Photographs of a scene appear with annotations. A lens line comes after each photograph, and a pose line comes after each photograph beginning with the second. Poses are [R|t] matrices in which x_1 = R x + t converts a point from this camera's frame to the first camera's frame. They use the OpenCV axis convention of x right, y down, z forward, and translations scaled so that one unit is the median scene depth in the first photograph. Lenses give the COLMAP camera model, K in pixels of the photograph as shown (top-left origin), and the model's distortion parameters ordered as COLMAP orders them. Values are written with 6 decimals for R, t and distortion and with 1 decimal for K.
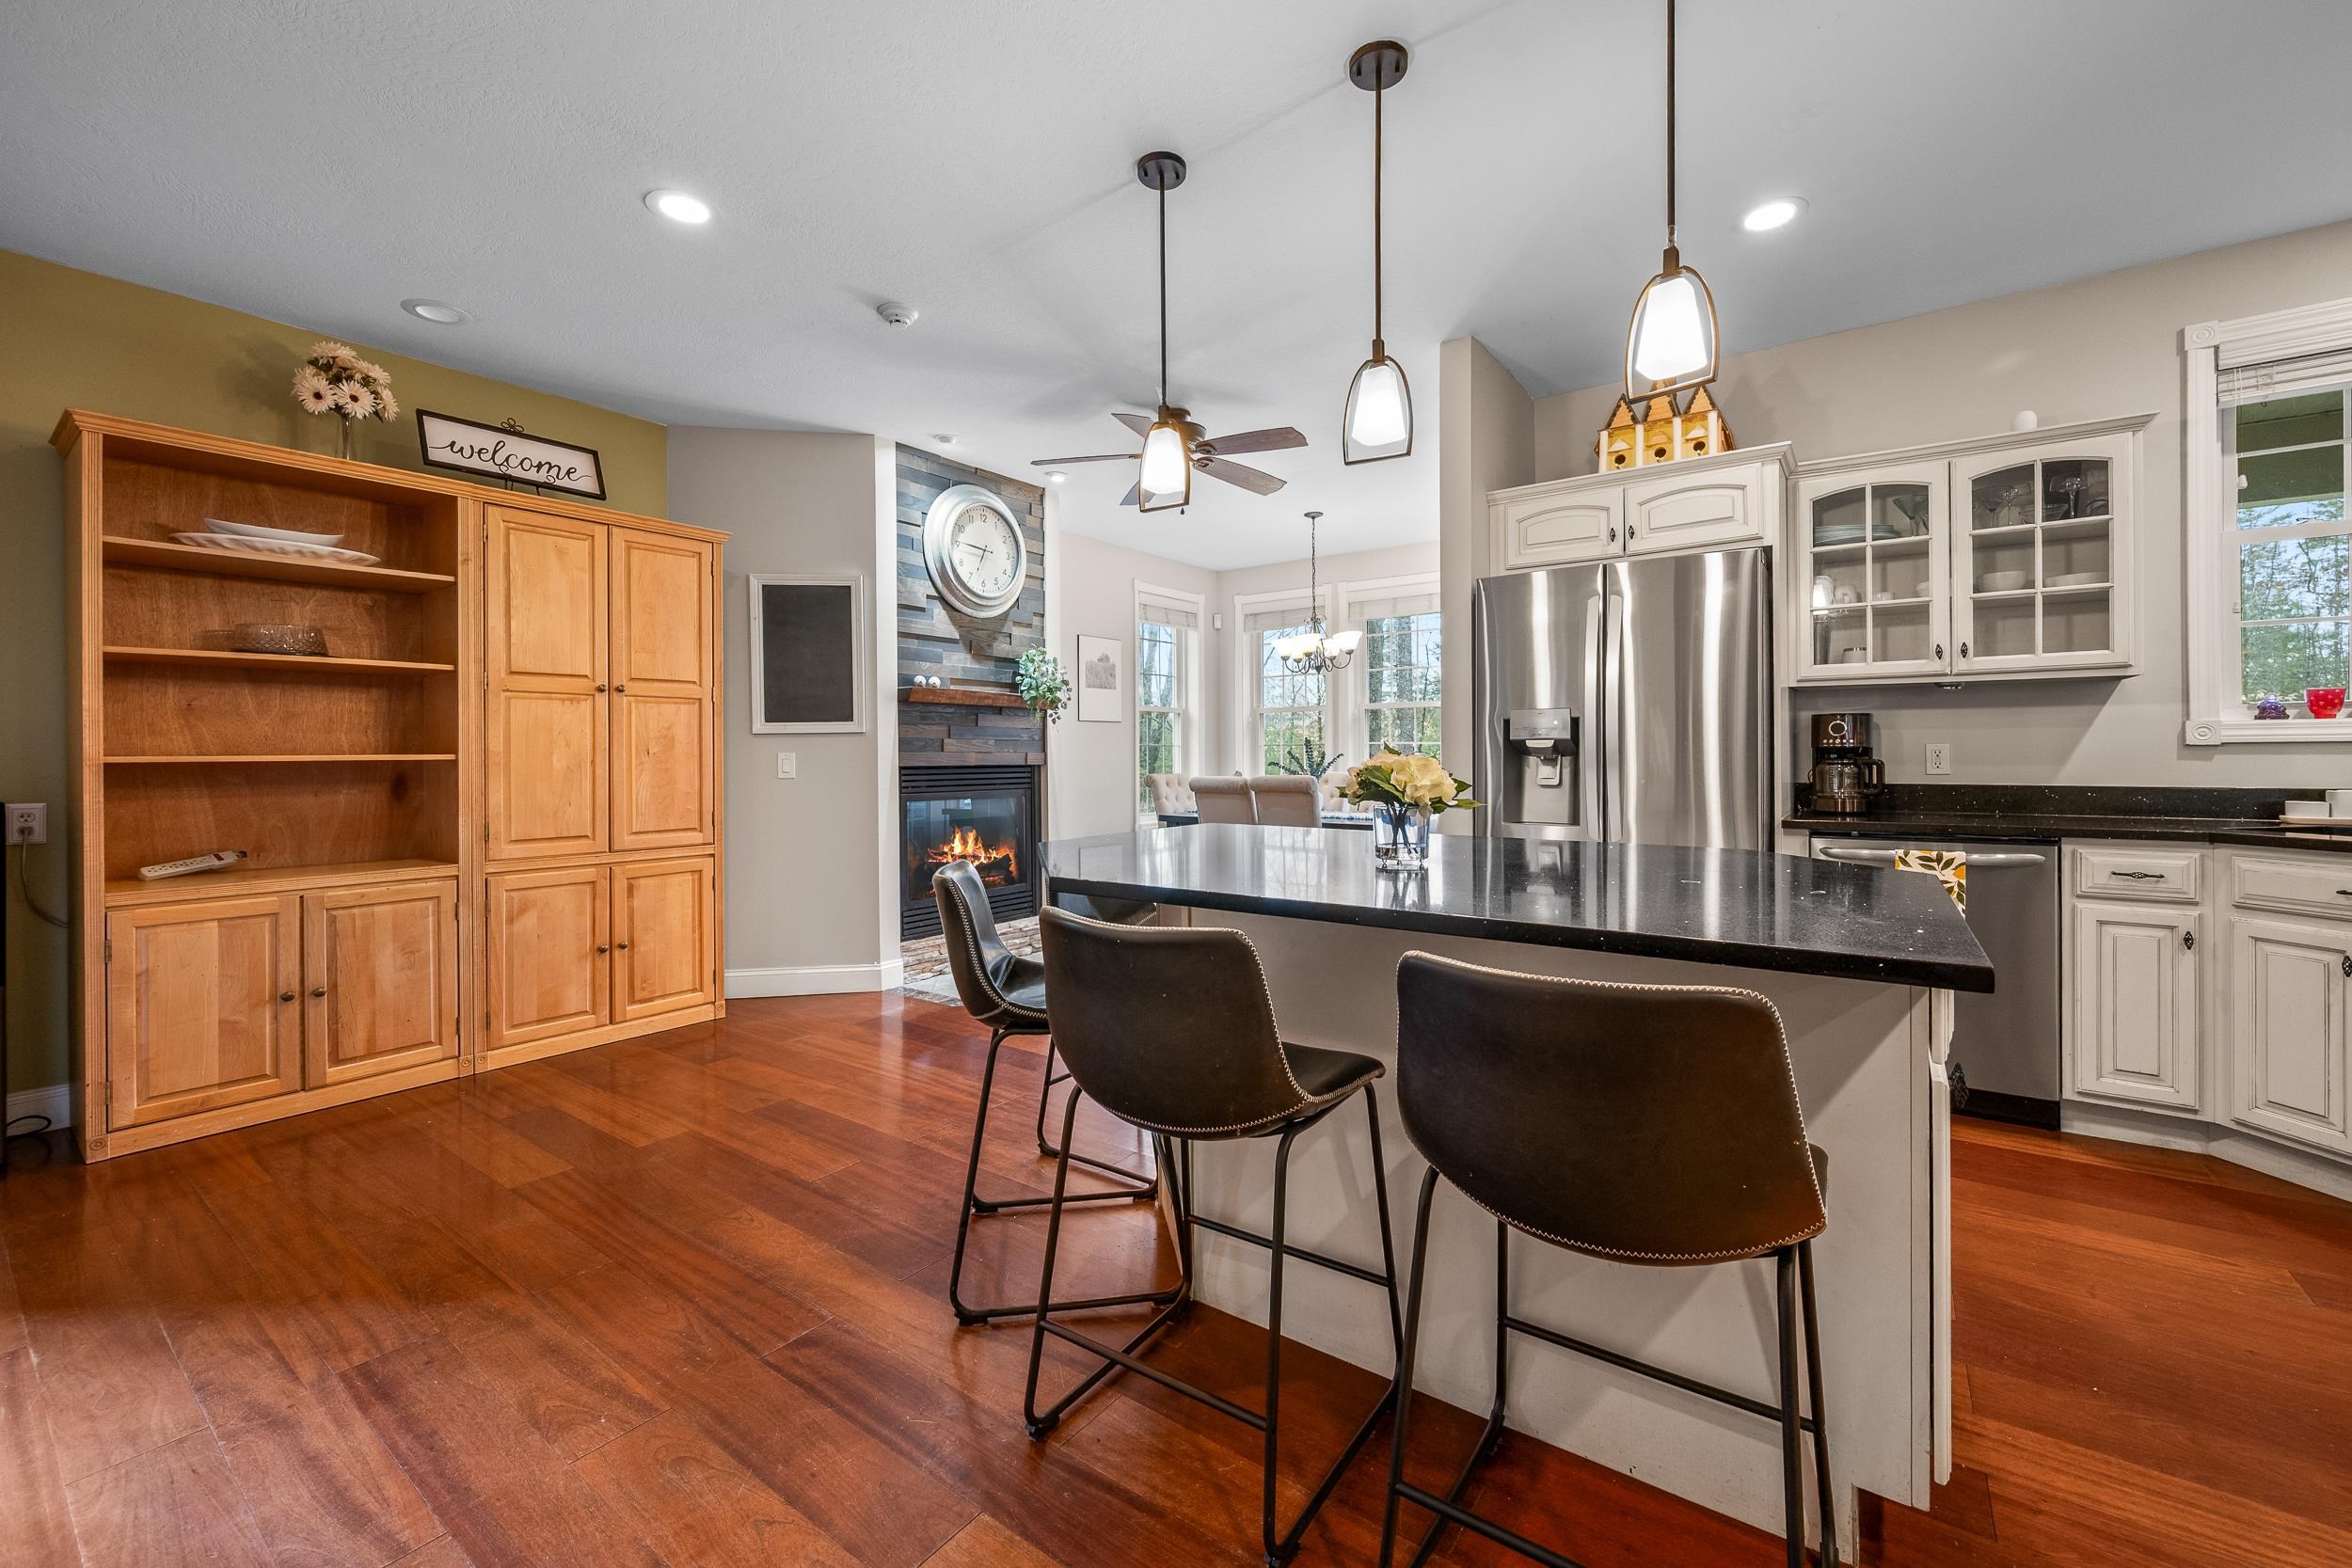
lens RADIAL K [[933.0, 0, 1188.7], [0, 933.0, 766.2], [0, 0, 1]] dist [-0.004485, 0.000223]
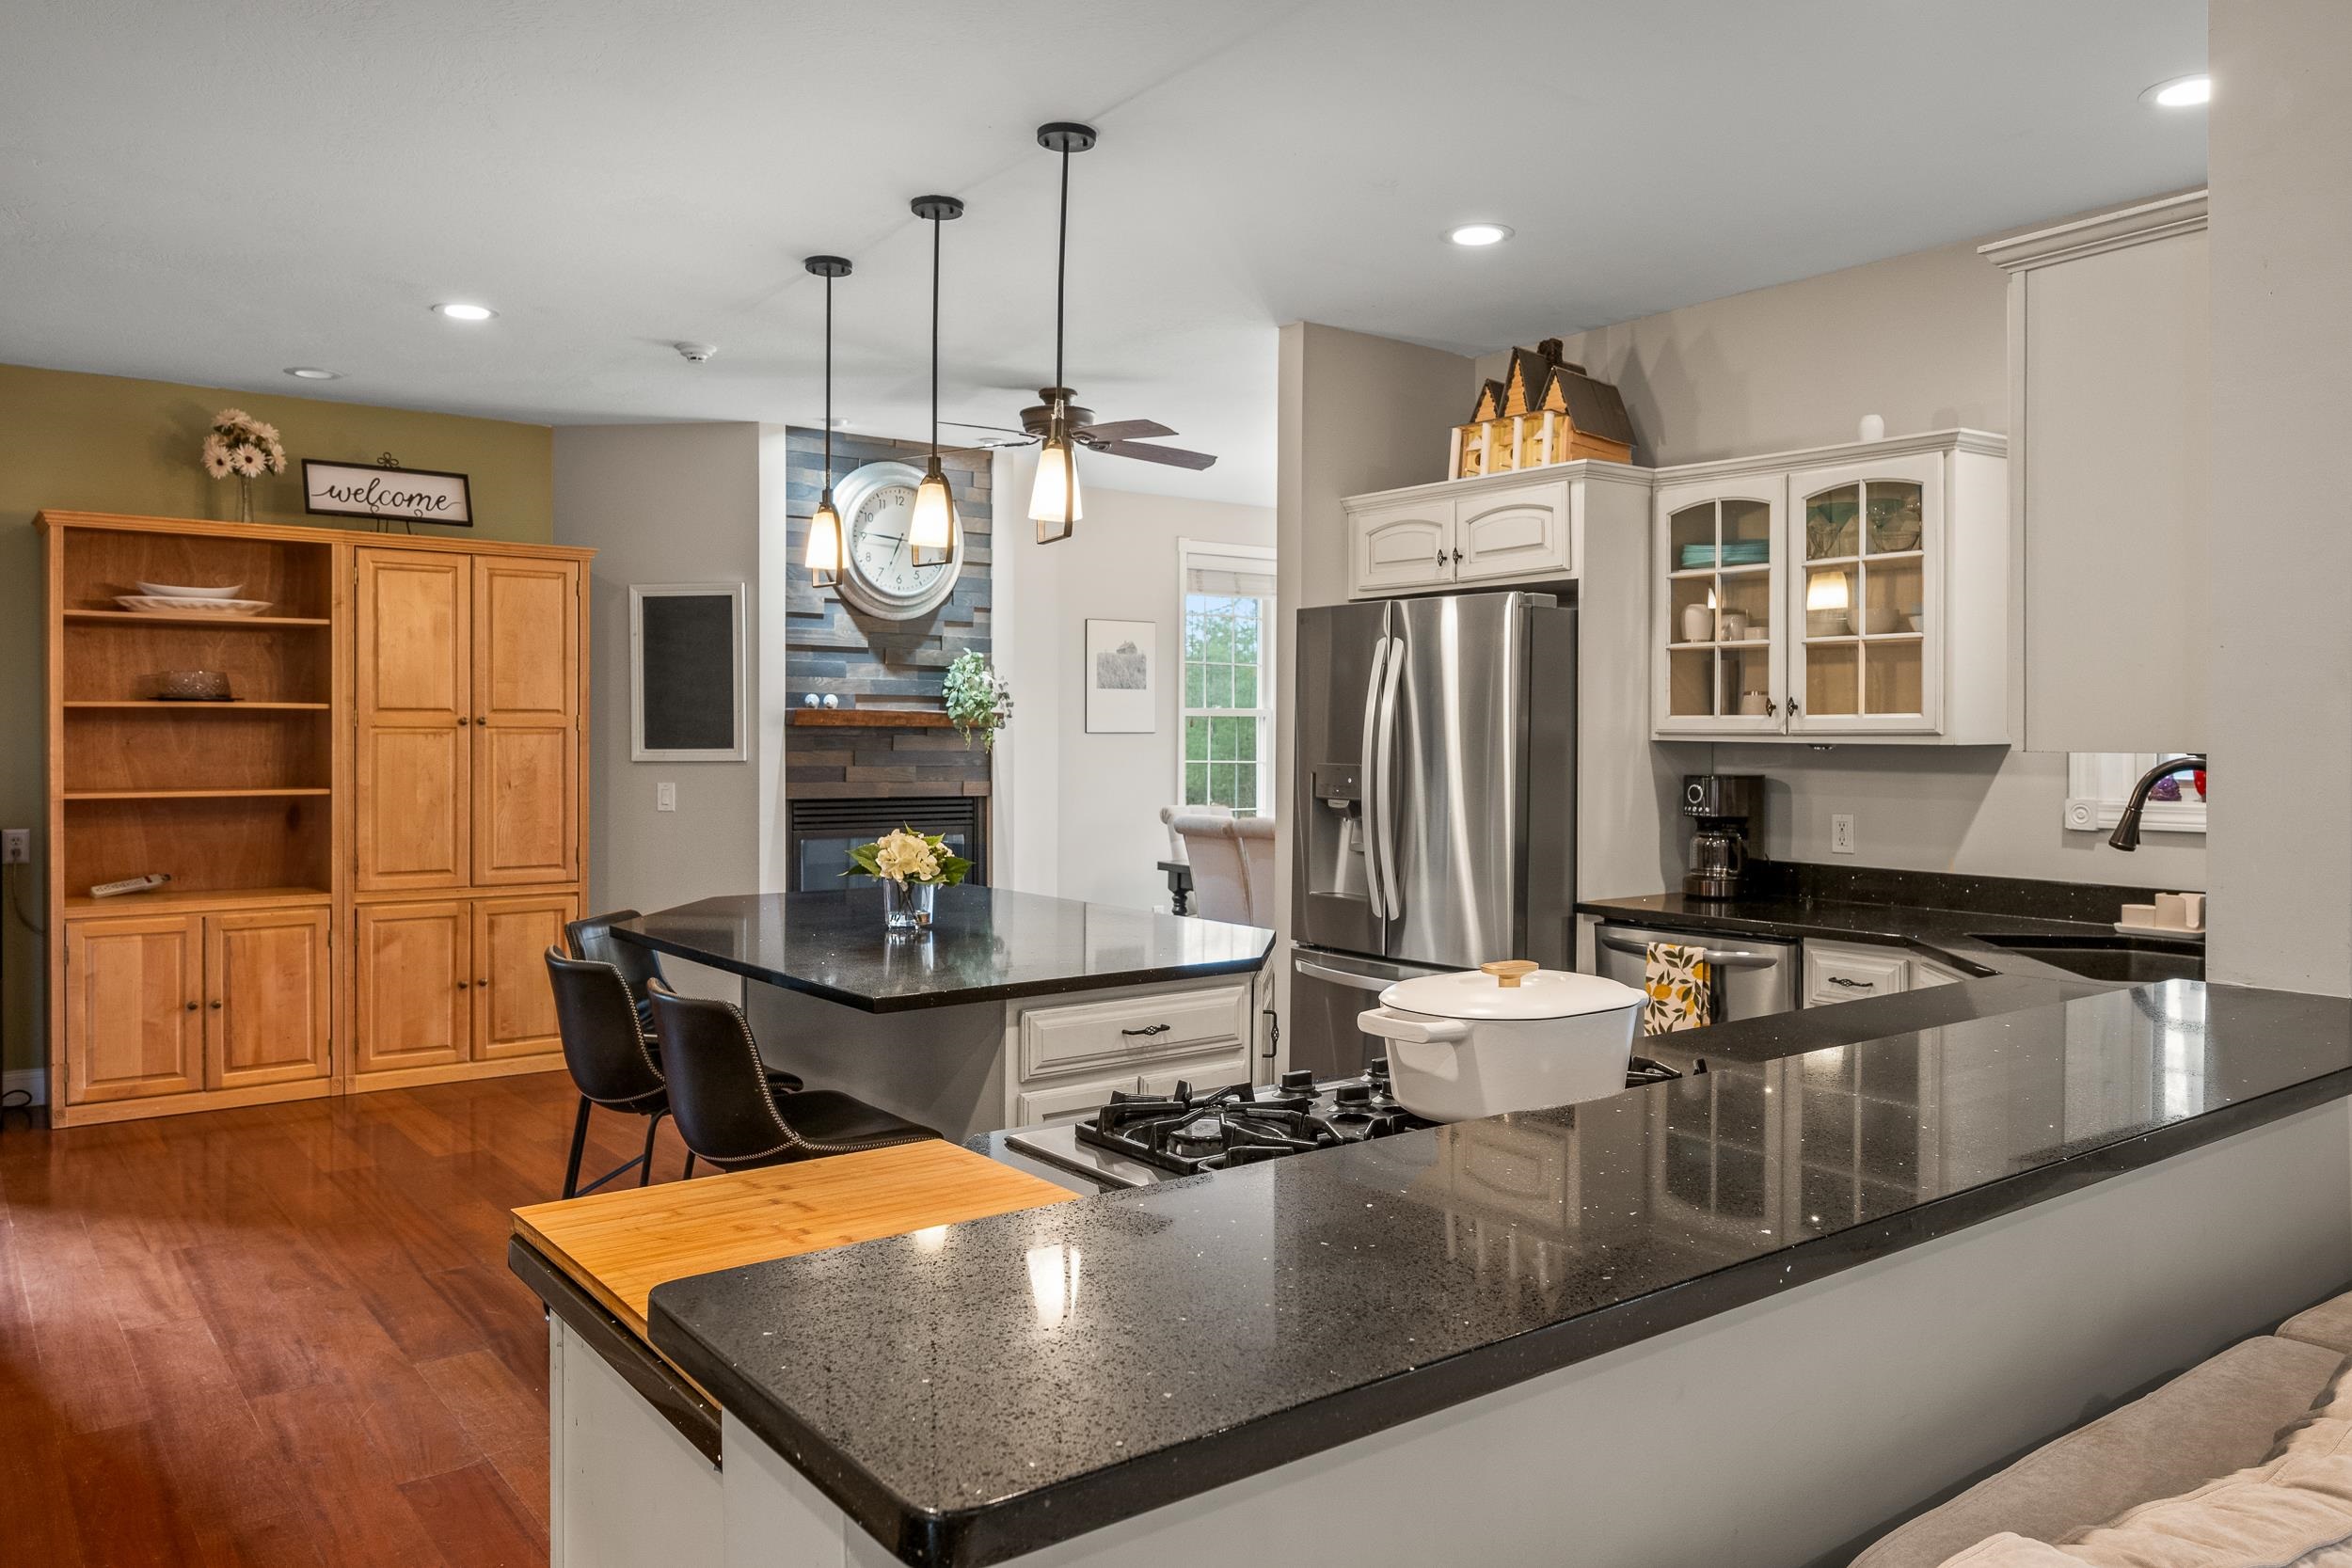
lens RADIAL K [[1615.9, 0, 1176.1], [0, 1615.9, 781.0], [0, 0, 1]] dist [-0.005406, -0.004117]
pose [[0.959823, 0.018653, -0.279985, 0.624639], [-0.013994, 0.999729, 0.018631, -0.068082], [0.280256, -0.013964, 0.959824, -0.468656]]
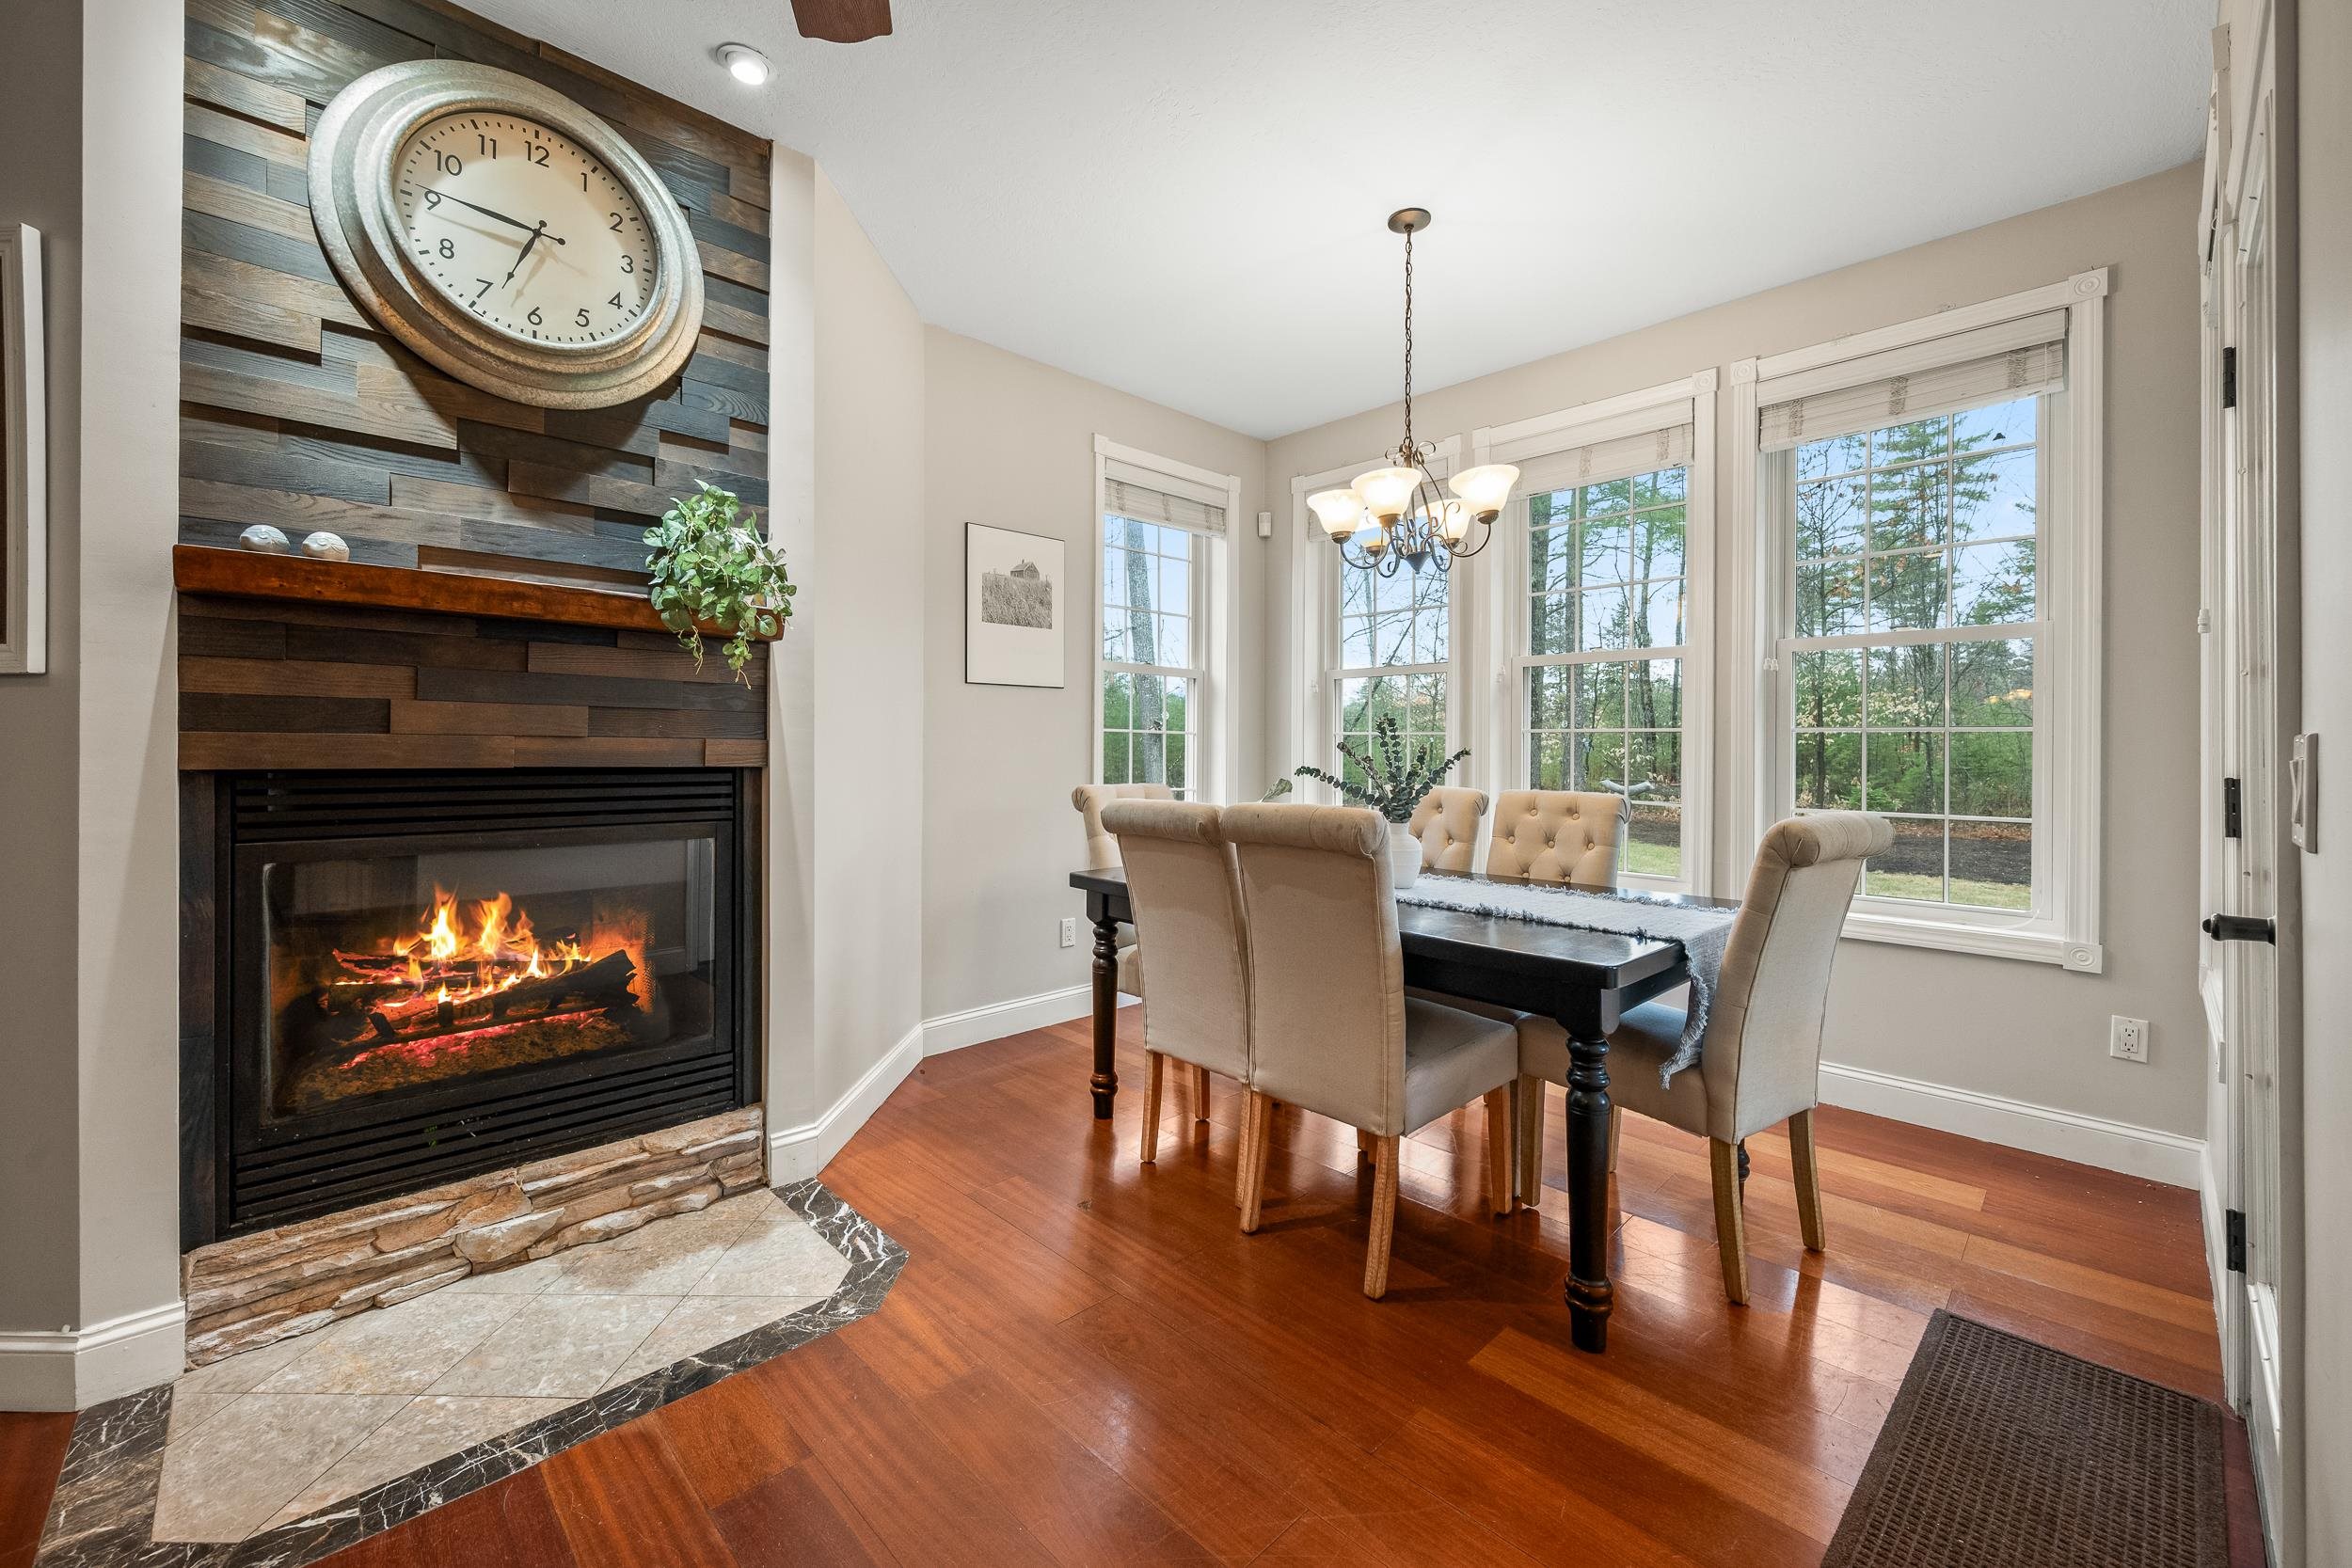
lens RADIAL K [[933.0, 0, 1185.2], [0, 933.0, 751.2], [0, 0, 1]] dist [-0.004485, 0.000223]
pose [[0.987278, 0.010746, -0.158642, 0.179644], [-0.012335, 0.999883, -0.009035, -0.012190], [0.158526, 0.010877, 0.987295, 0.955754]]
